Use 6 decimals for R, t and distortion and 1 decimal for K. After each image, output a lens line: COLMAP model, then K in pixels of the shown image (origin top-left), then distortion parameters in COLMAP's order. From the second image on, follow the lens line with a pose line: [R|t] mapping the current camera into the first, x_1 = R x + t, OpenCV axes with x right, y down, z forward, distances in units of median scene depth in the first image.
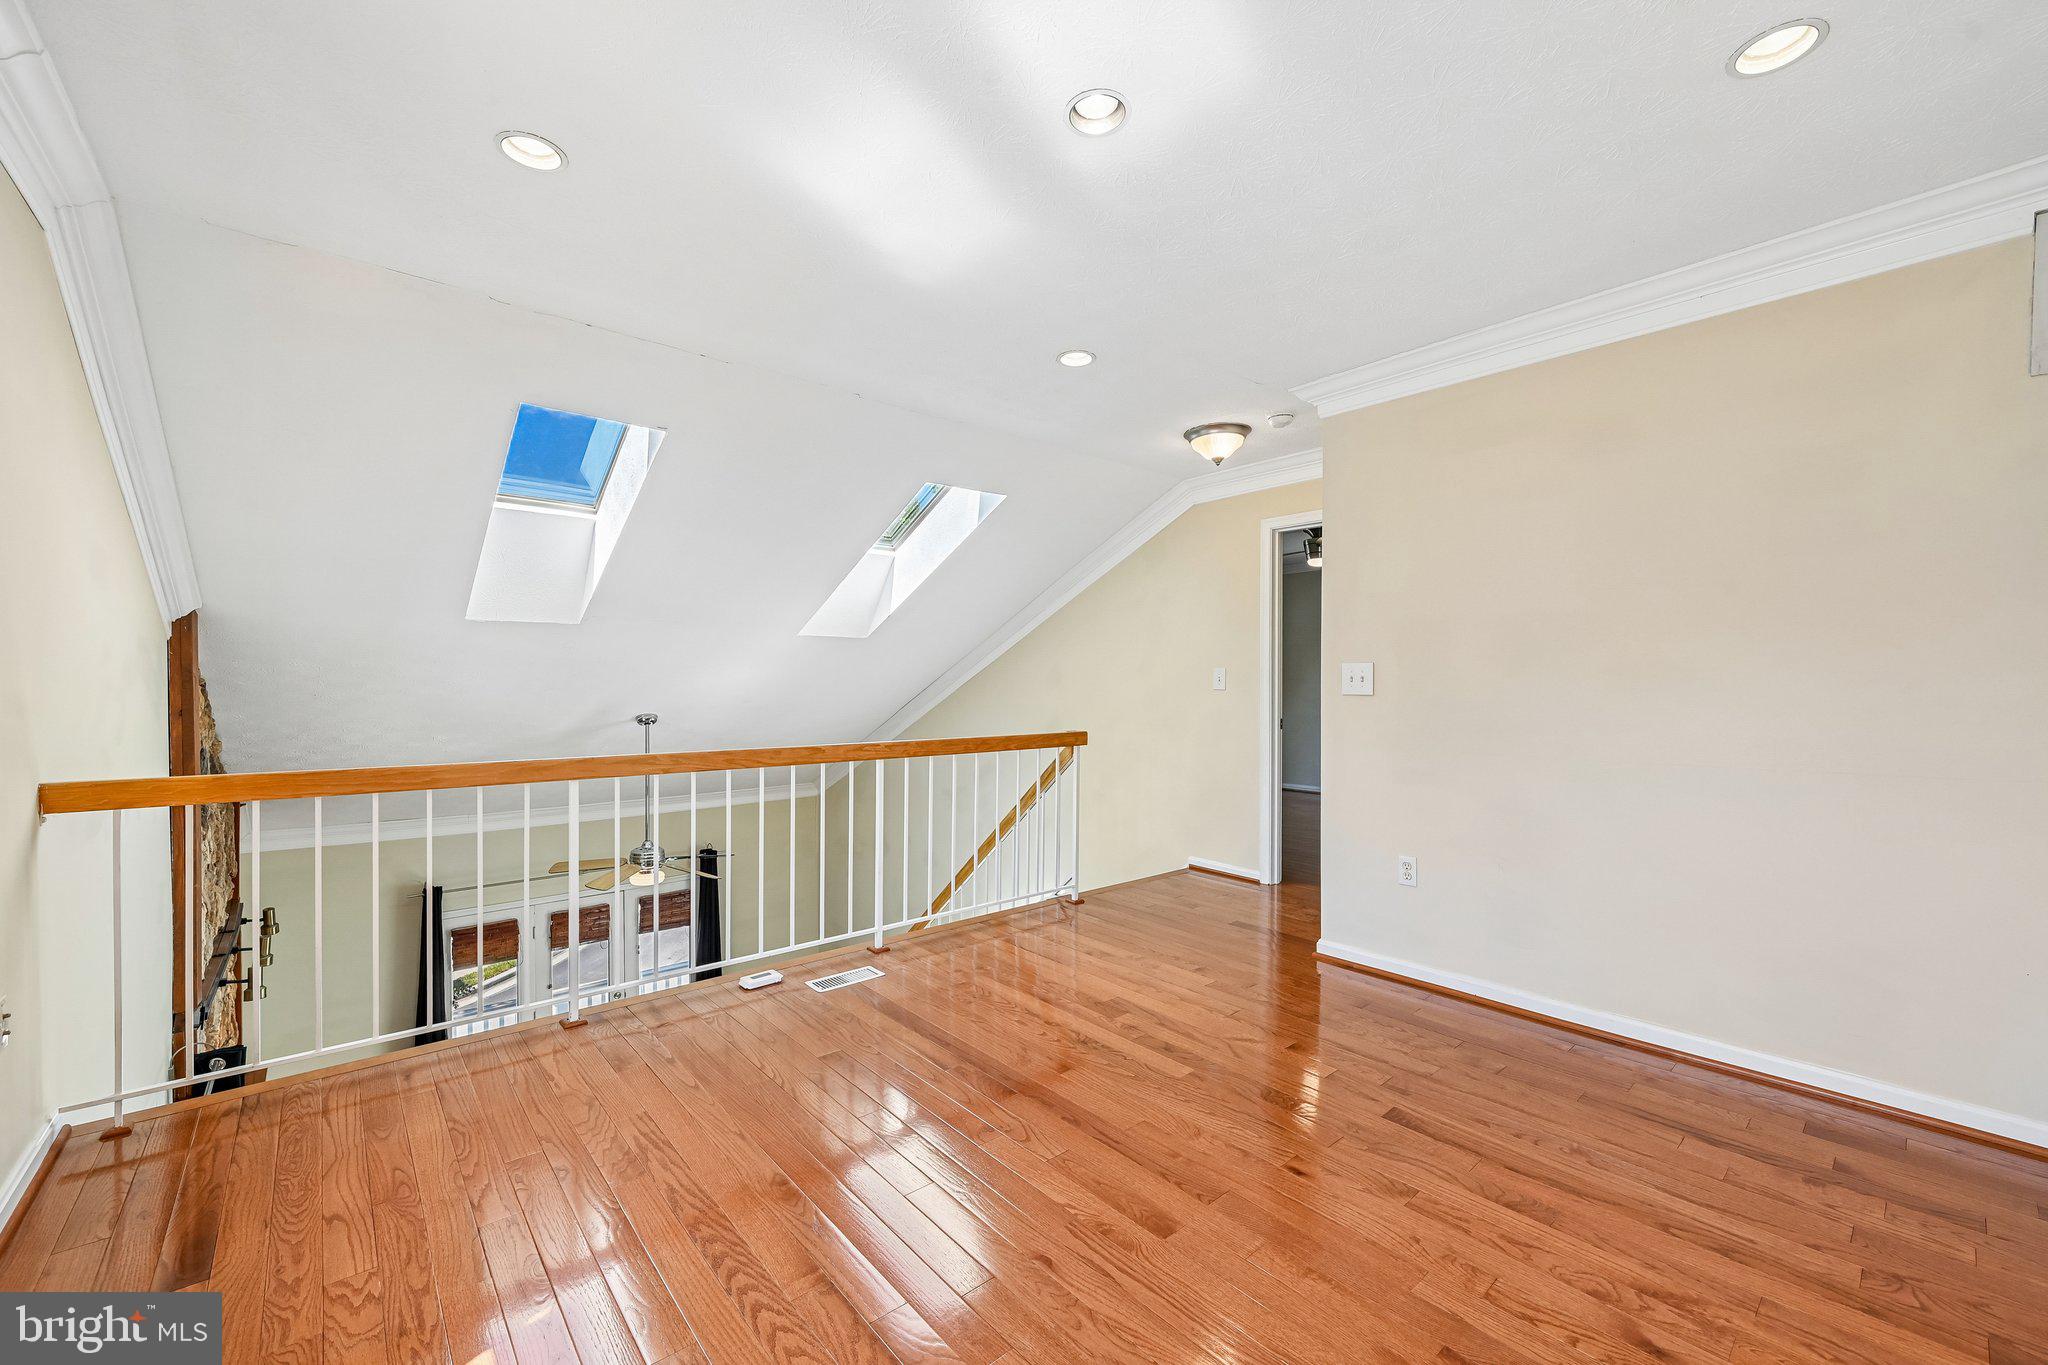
lens RADIAL K [[822.4, 0, 1026.1], [0, 822.4, 691.0], [0, 0, 1]] dist [-0.001190, 0.000788]
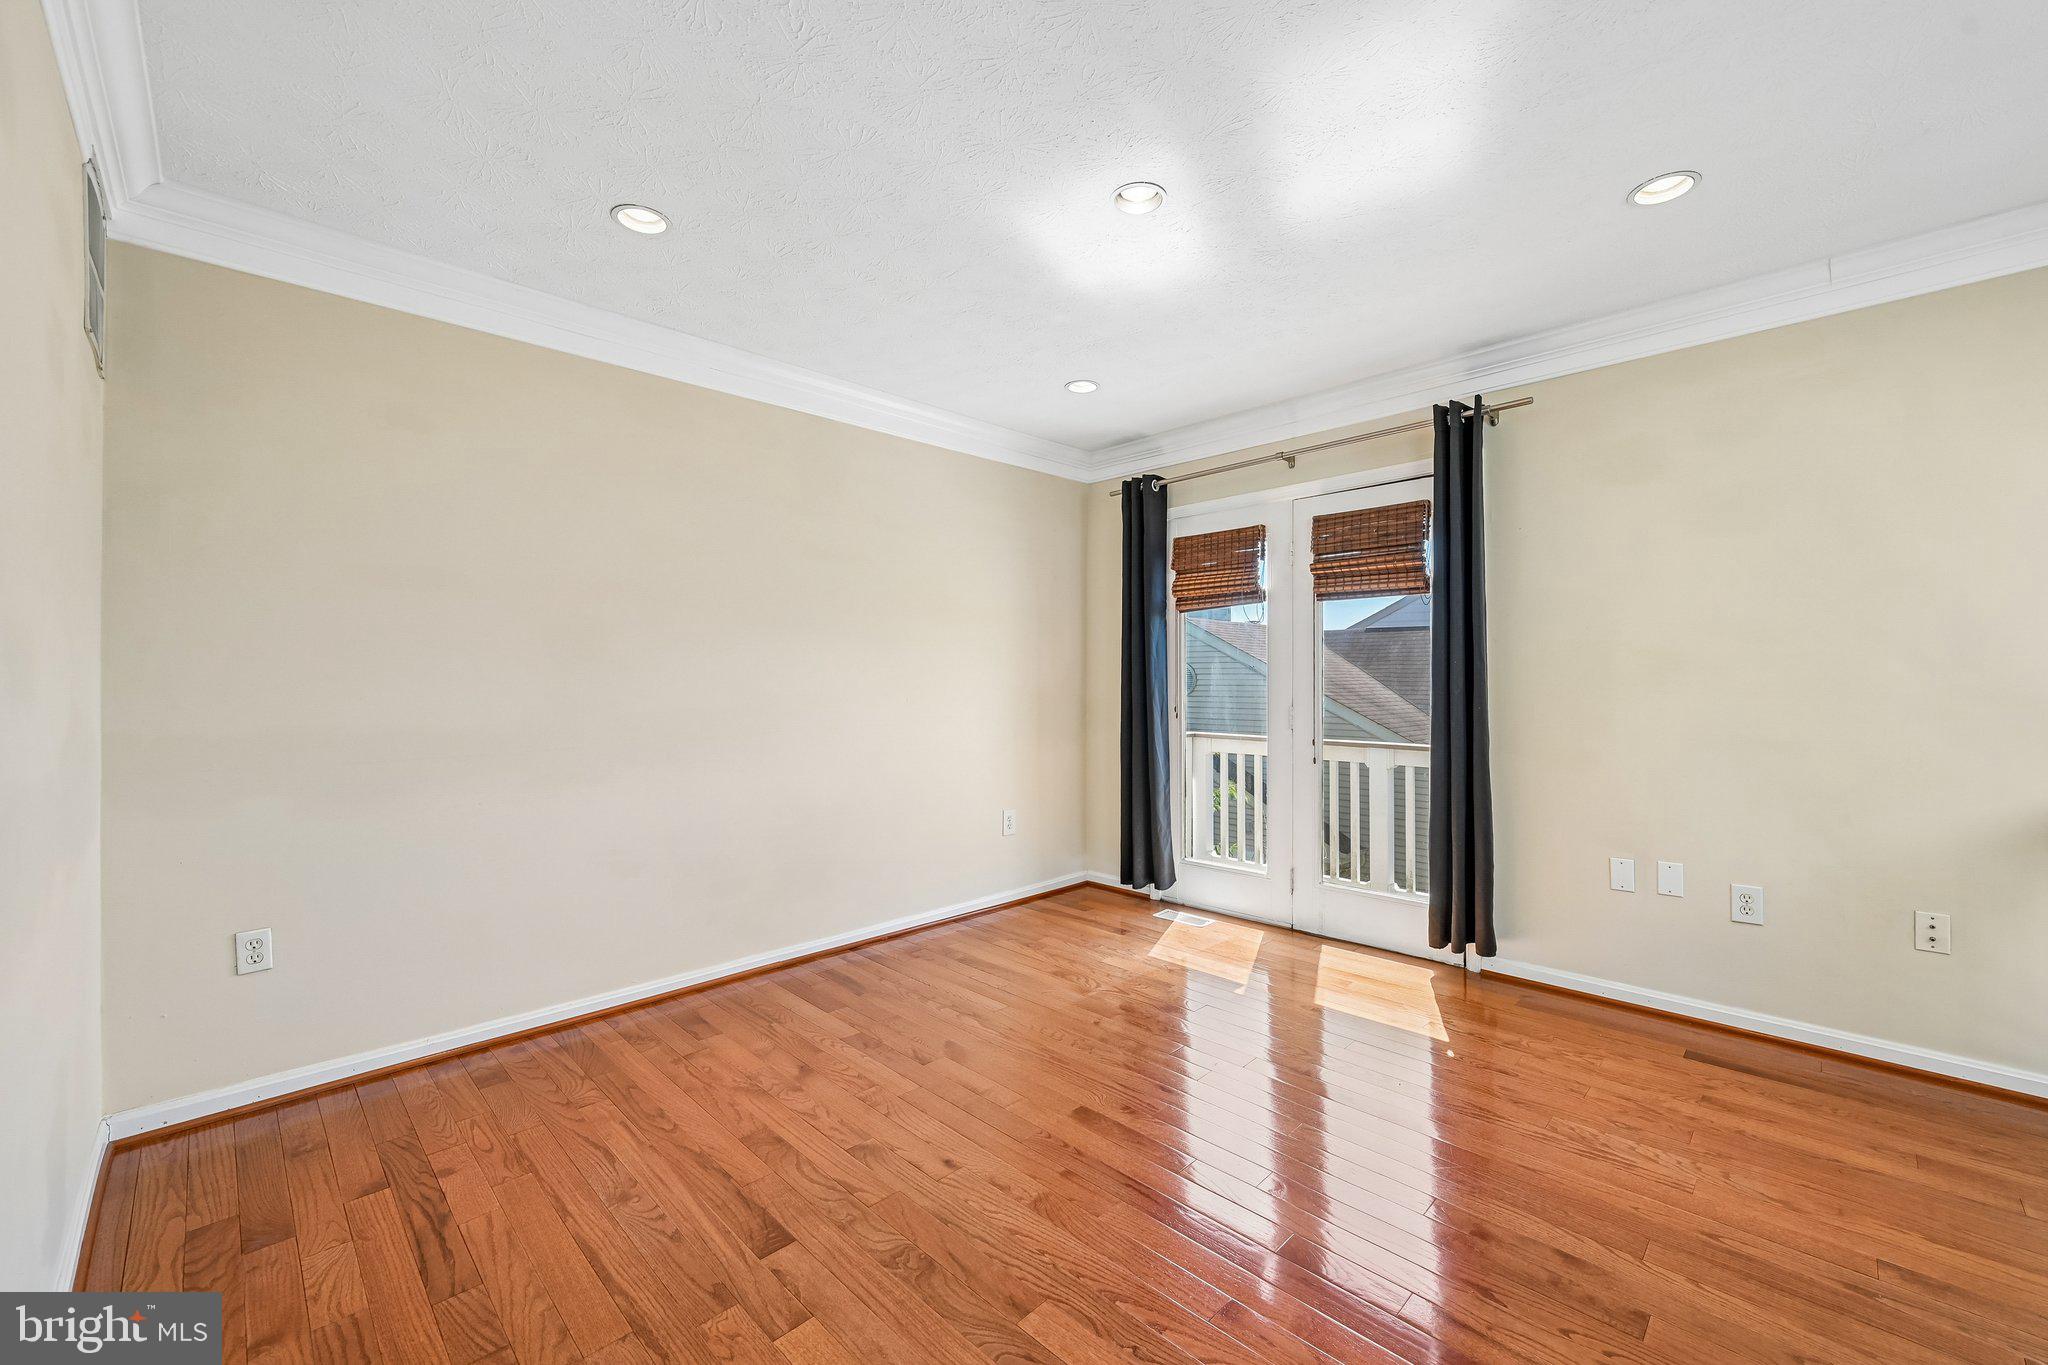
lens RADIAL K [[822.4, 0, 1027.7], [0, 822.4, 682.4], [0, 0, 1]] dist [-0.001190, 0.000788]
pose [[-0.997617, 0.003480, -0.068905, 0.311107], [0.003192, 0.999986, 0.004284, -0.012722], [0.068919, 0.004054, -0.997614, 2.093023]]
